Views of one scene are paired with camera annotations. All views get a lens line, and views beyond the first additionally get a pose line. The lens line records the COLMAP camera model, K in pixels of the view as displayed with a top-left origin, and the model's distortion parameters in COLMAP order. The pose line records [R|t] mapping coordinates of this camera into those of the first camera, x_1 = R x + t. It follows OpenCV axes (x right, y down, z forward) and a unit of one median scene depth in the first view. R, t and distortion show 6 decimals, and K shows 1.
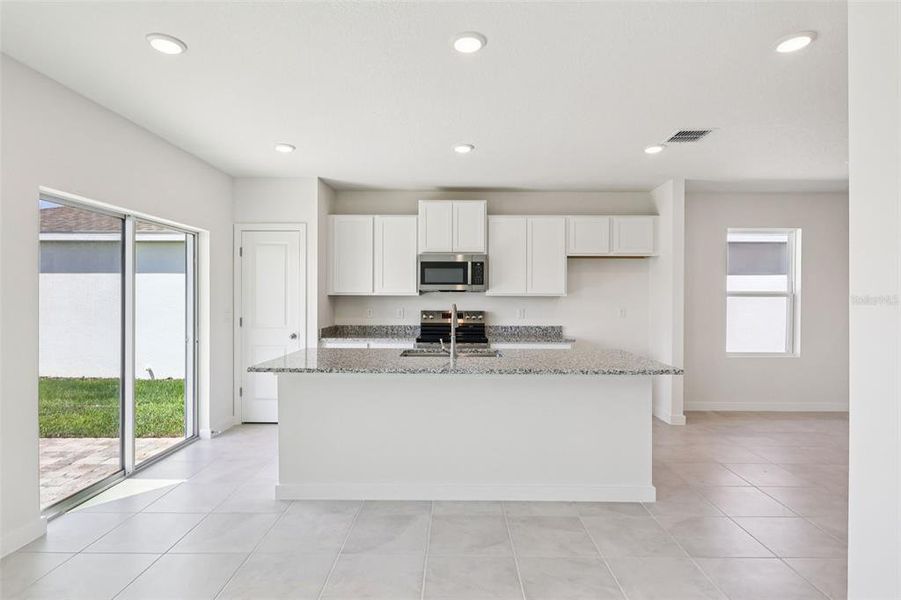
lens RADIAL K [[465.5, 0, 450.5], [0, 465.5, 300.0], [0, 0, 1]] dist [0.000672, 0.000264]
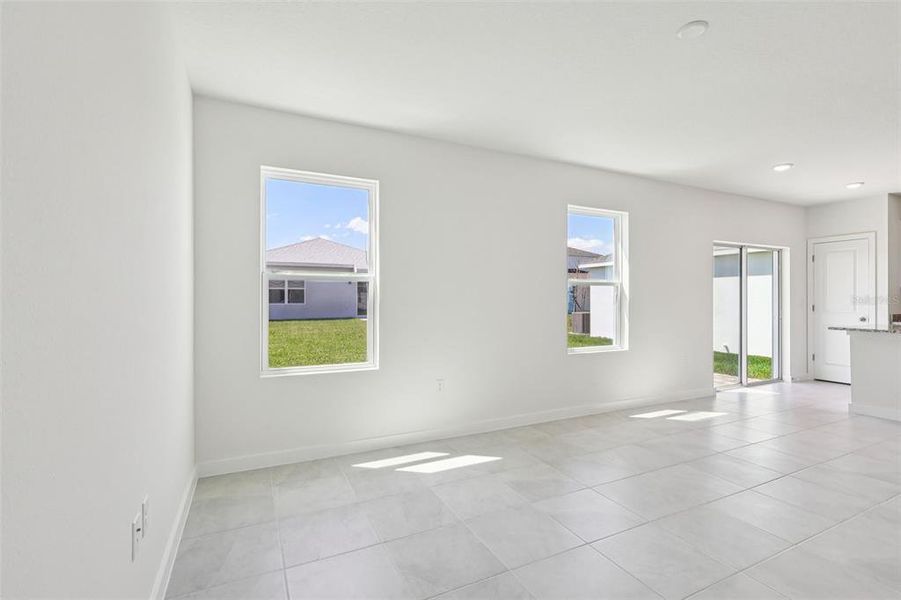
lens RADIAL K [[417.2, 0, 450.8], [0, 417.2, 294.6], [0, 0, 1]] dist [0.000500, 0.000318]
pose [[0.450628, -0.009248, -0.892664, 0.176857], [-0.006376, 0.999887, -0.013577, 0.029365], [0.892689, 0.011810, 0.450518, -0.527535]]
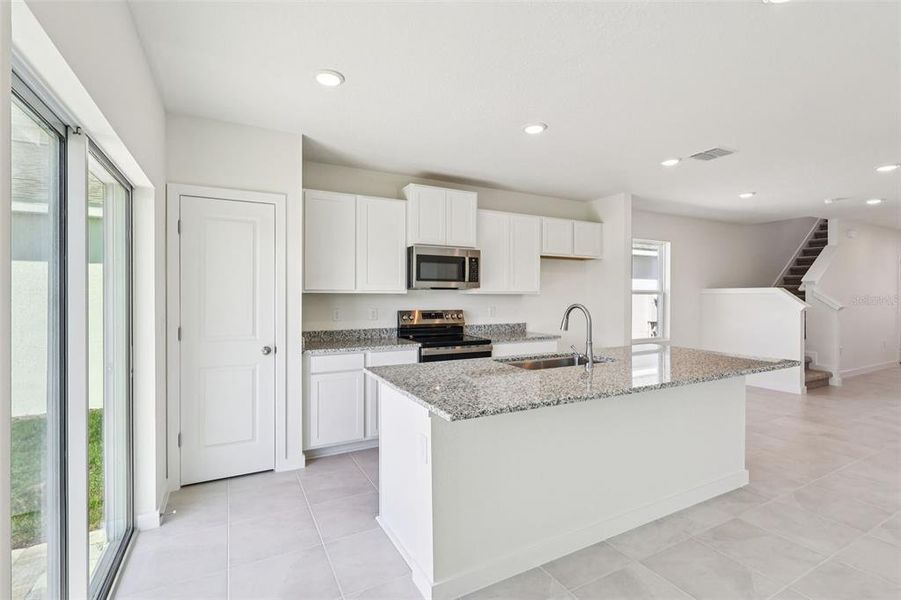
lens RADIAL K [[416.2, 0, 453.7], [0, 416.2, 299.9], [0, 0, 1]] dist [-0.000911, 0.000064]
pose [[0.877125, -0.007149, 0.480209, -0.371322], [0.003783, 0.999961, 0.007978, -0.003634], [-0.480247, -0.005181, 0.877118, 0.283908]]
